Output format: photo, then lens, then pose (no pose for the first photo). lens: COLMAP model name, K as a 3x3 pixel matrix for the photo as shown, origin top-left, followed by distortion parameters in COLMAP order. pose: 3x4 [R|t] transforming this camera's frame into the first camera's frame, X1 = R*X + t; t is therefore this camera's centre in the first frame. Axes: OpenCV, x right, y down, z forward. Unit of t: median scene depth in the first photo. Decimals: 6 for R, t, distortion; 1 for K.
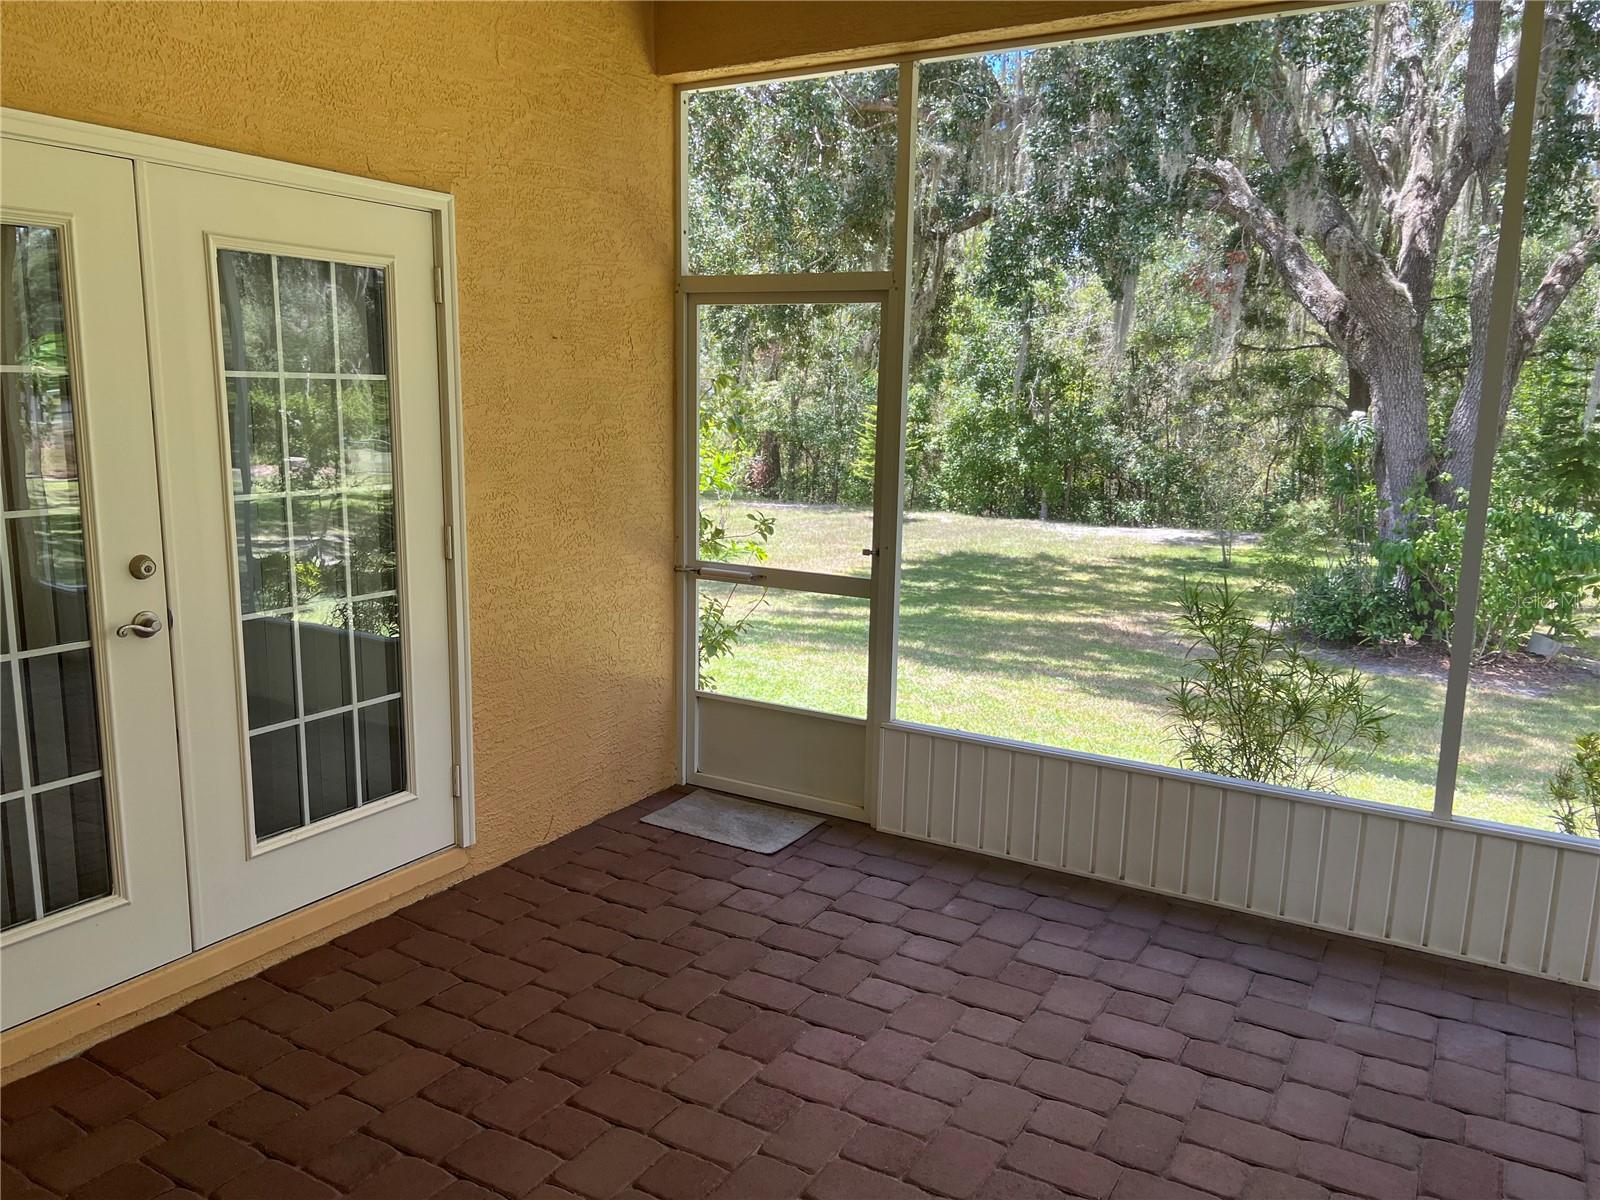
lens RADIAL K [[1208.4, 0, 796.5], [0, 1208.4, 606.2], [0, 0, 1]] dist [0.065514, -0.075373]
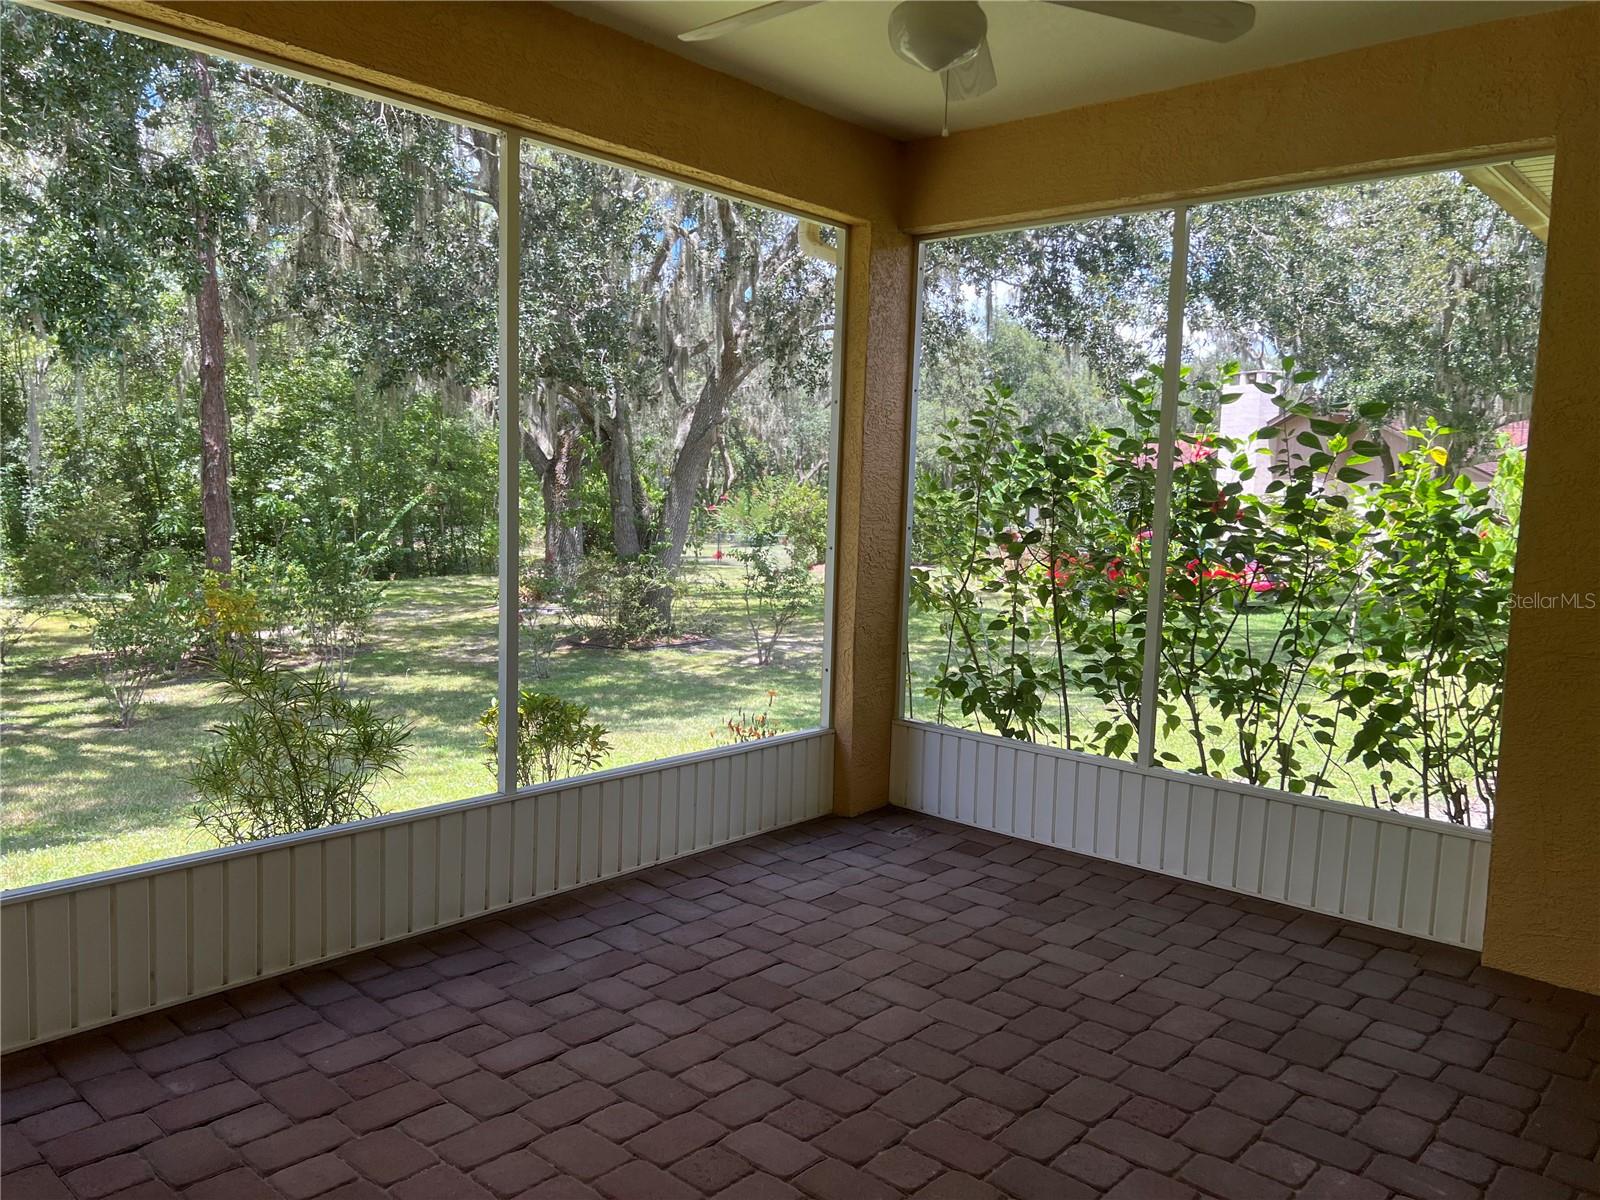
lens RADIAL K [[1208.4, 0, 798.4], [0, 1208.4, 604.0], [0, 0, 1]] dist [0.065514, -0.075373]
pose [[0.196748, -0.110415, 0.974217, -0.612940], [0.140383, 0.986573, 0.083465, -0.082609], [-0.970352, 0.120342, 0.209607, 0.451114]]
